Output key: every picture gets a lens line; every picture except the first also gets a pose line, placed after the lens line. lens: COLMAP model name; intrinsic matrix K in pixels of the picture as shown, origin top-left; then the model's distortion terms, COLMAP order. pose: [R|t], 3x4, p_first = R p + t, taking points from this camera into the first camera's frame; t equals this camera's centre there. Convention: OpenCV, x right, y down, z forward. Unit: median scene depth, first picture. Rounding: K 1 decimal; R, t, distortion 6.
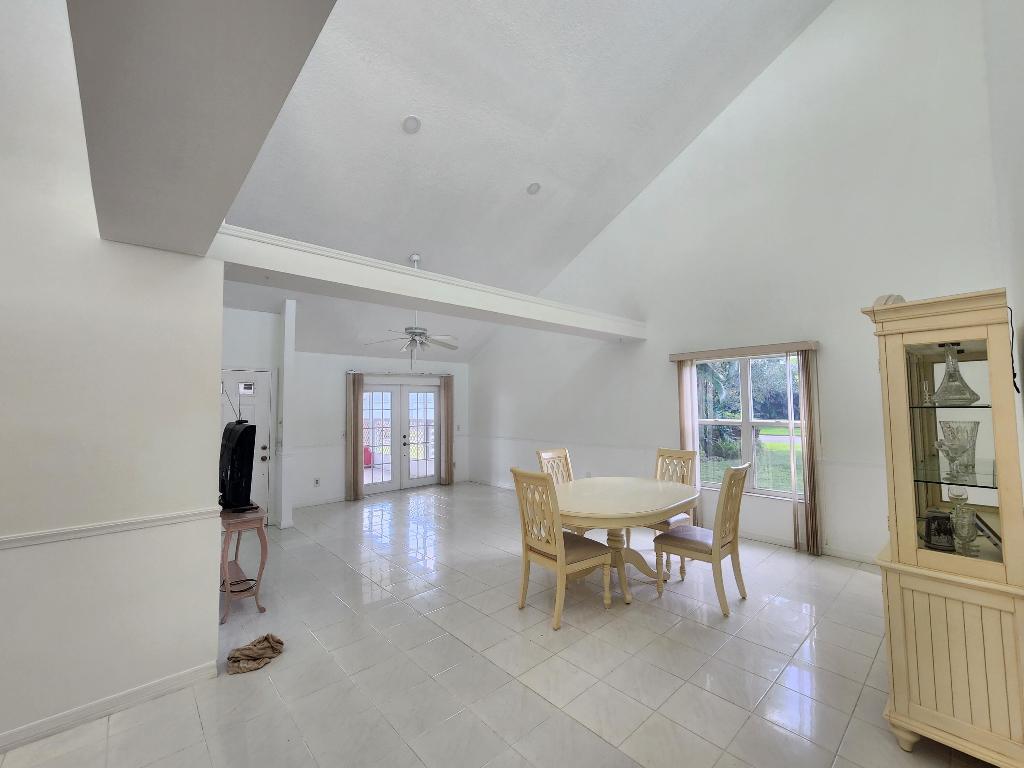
lens RADIAL K [[420.2, 0, 510.8], [0, 420.2, 382.1], [0, 0, 1]] dist [-0.001725, -0.000938]
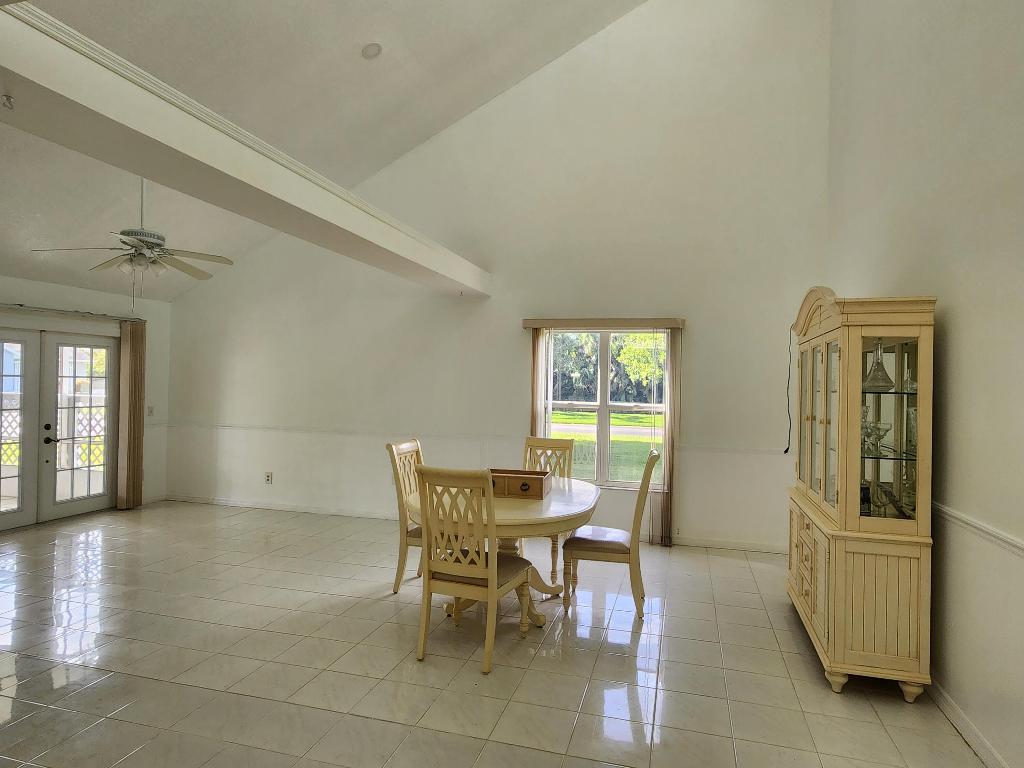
lens RADIAL K [[598.6, 0, 513.7], [0, 598.6, 383.2], [0, 0, 1]] dist [0.001632, 0.000676]
pose [[0.845157, 0.028634, 0.533750, -0.226705], [-0.060029, 0.997332, 0.041549, 0.008294], [-0.531136, -0.067156, 0.844621, 0.047081]]
